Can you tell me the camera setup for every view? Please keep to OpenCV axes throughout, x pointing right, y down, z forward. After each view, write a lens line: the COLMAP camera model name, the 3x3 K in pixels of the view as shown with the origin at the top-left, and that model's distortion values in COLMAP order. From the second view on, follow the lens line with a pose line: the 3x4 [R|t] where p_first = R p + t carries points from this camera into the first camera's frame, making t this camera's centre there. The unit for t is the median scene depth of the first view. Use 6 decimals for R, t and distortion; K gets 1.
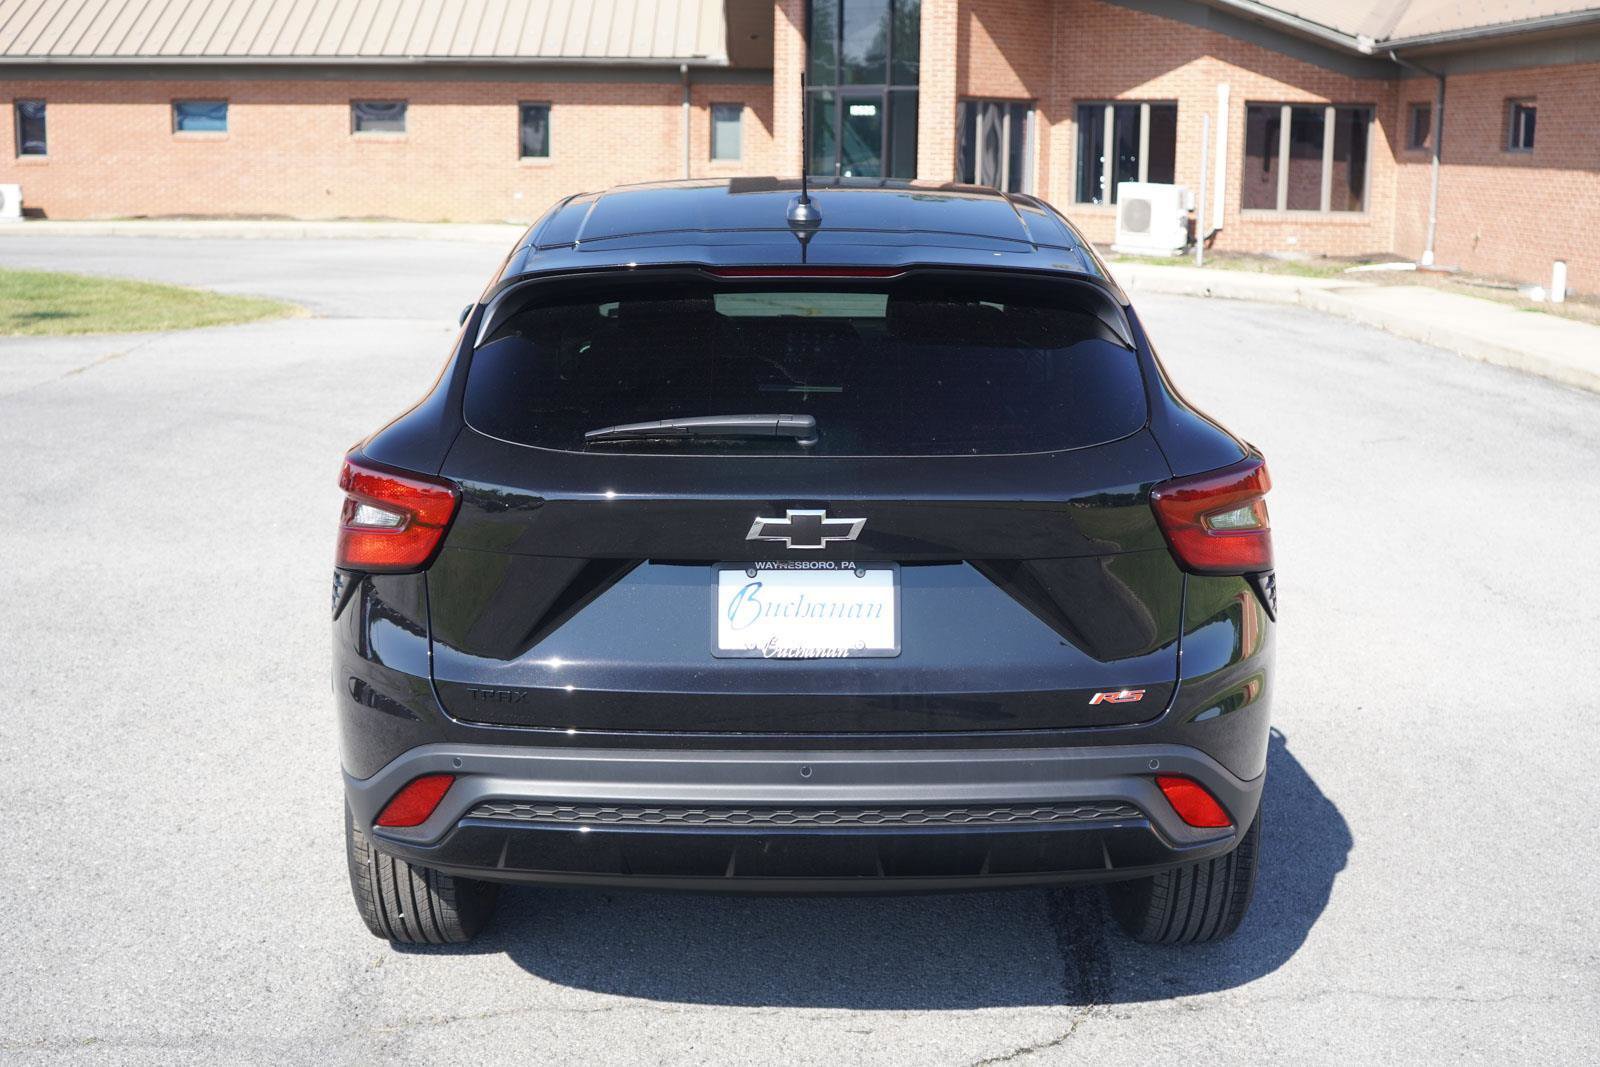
lens RADIAL K [[2013.2, 0, 803.3], [0, 2013.2, 531.5], [0, 0, 1]] dist [-0.091332, 0.000000]
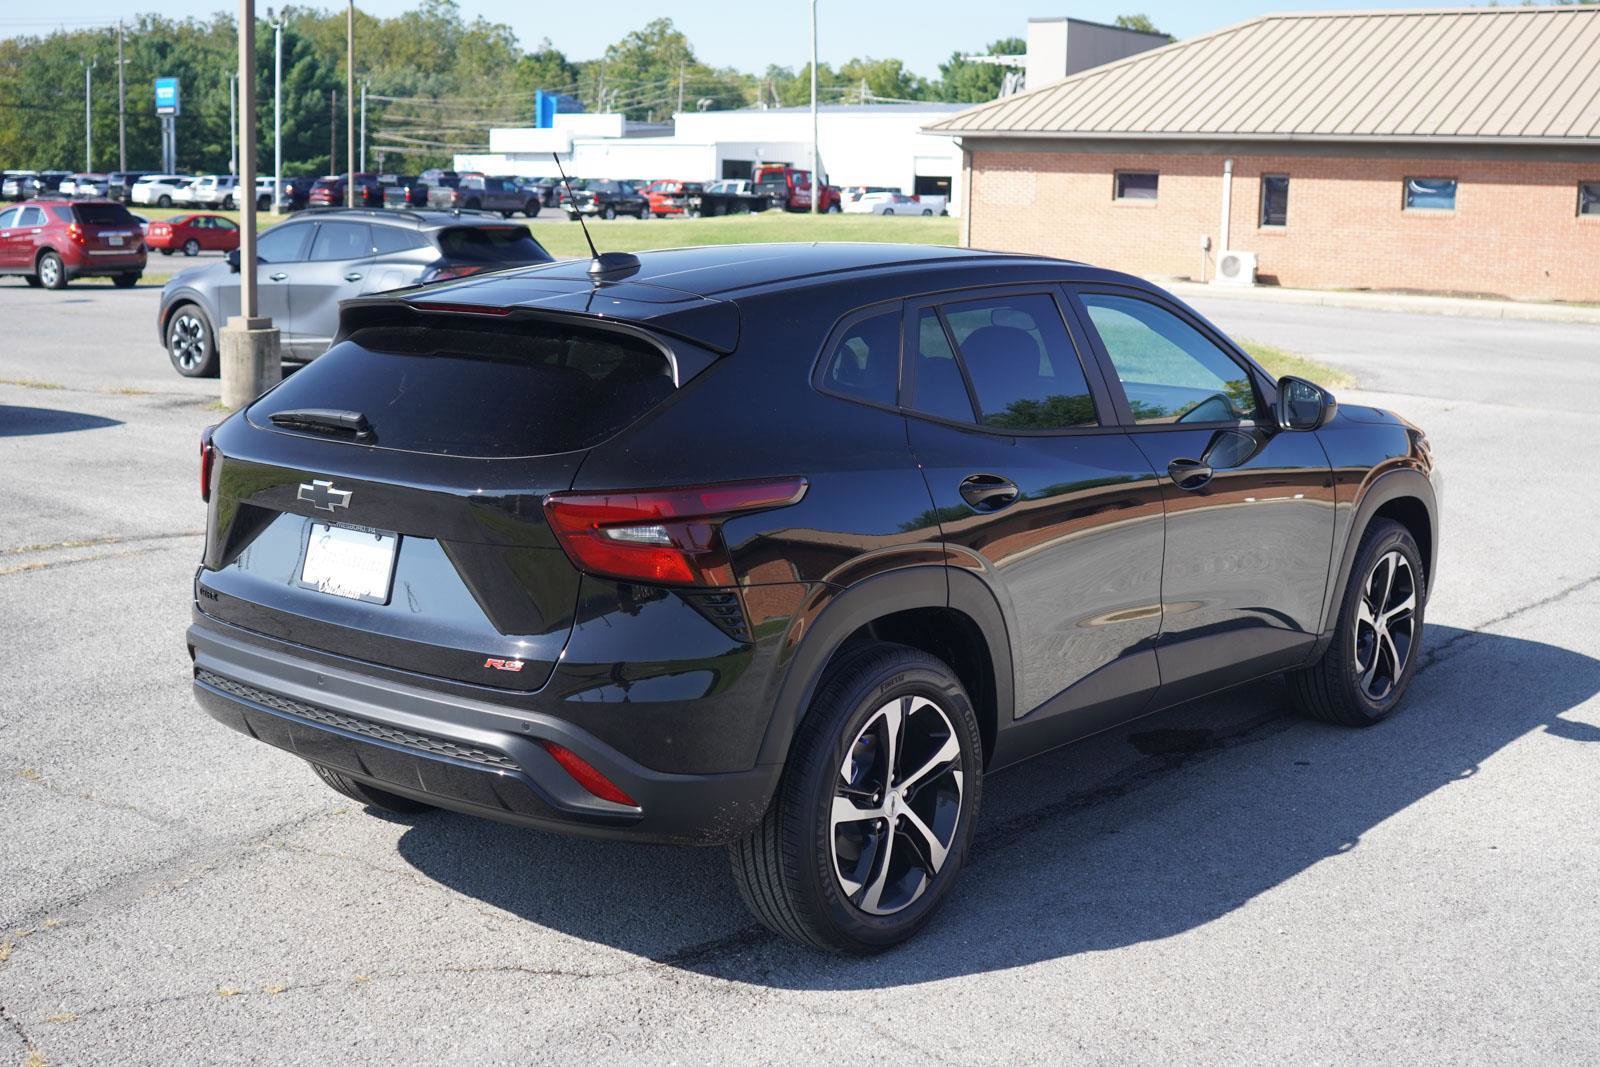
lens RADIAL K [[2013.2, 0, 838.5], [0, 2013.2, 543.5], [0, 0, 1]] dist [-0.091332, 0.000000]
pose [[0.792456, 0.112863, -0.599396, 0.245668], [-0.132751, 0.991087, 0.011108, -0.006846], [0.595307, 0.070768, 0.800376, 0.044393]]
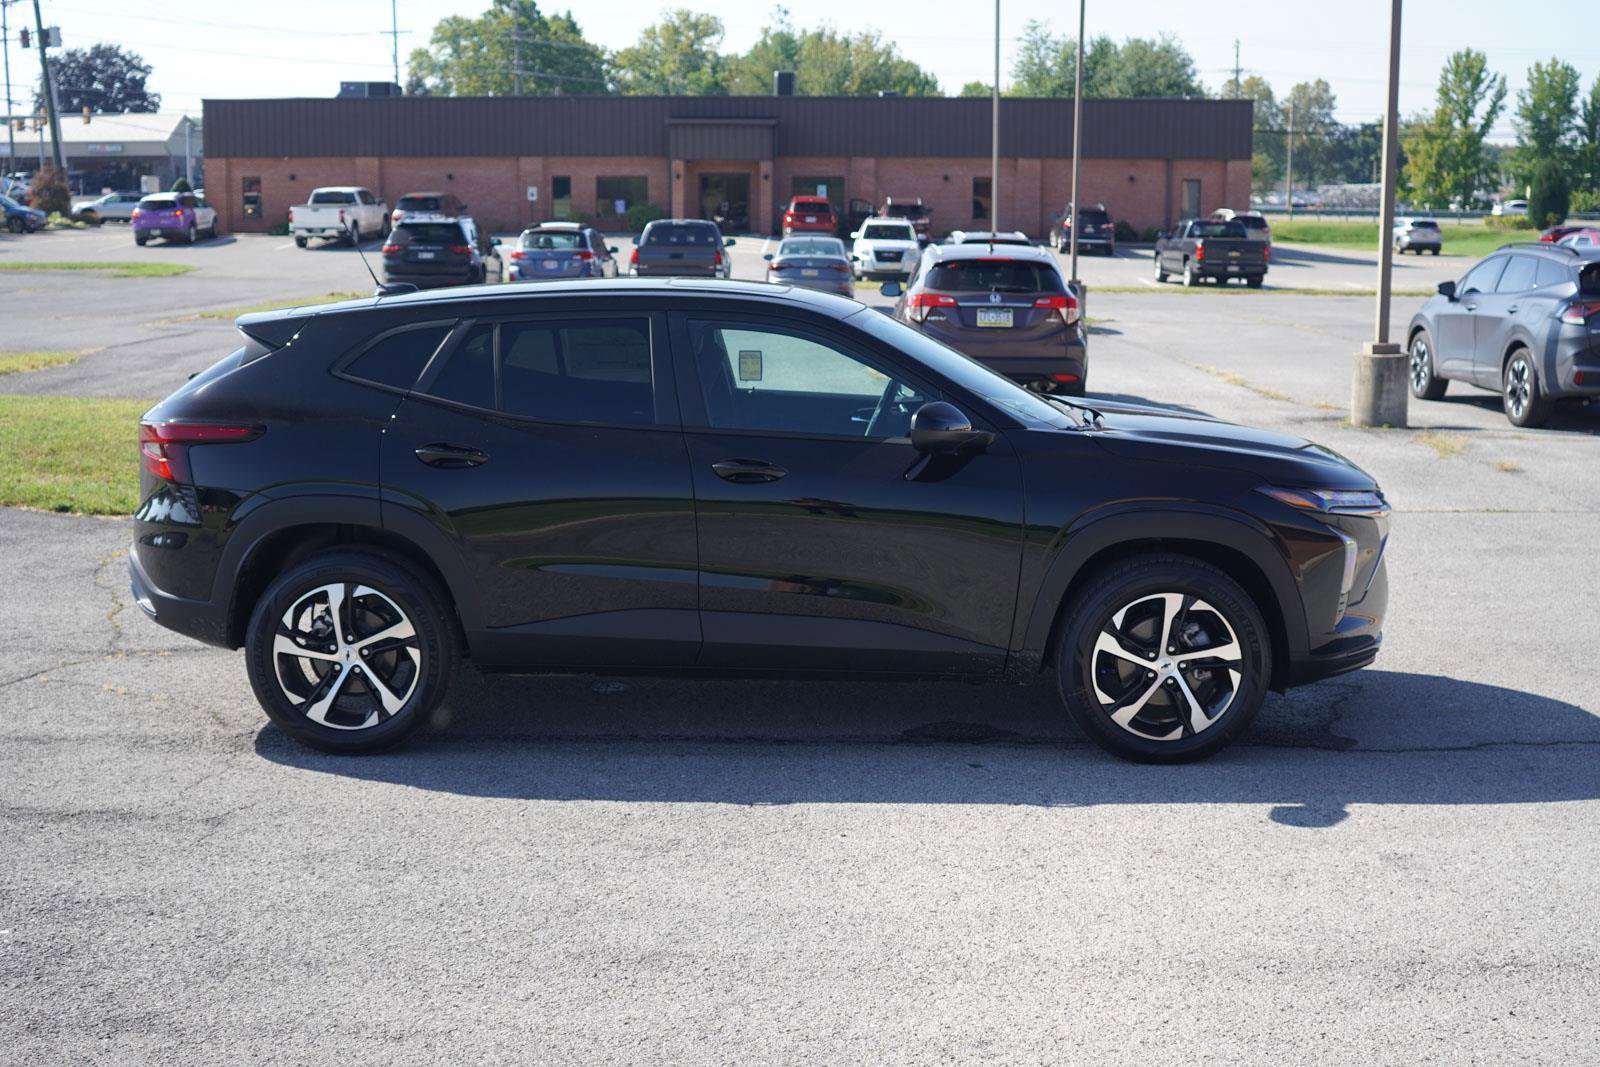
lens RADIAL K [[2013.2, 0, 787.0], [0, 2013.2, 538.5], [0, 0, 1]] dist [-0.091332, 0.000000]
pose [[-0.010799, 0.158842, -0.987245, 0.540291], [-0.196640, 0.967687, 0.157846, -0.088858], [0.980416, 0.195837, 0.020785, 0.412307]]
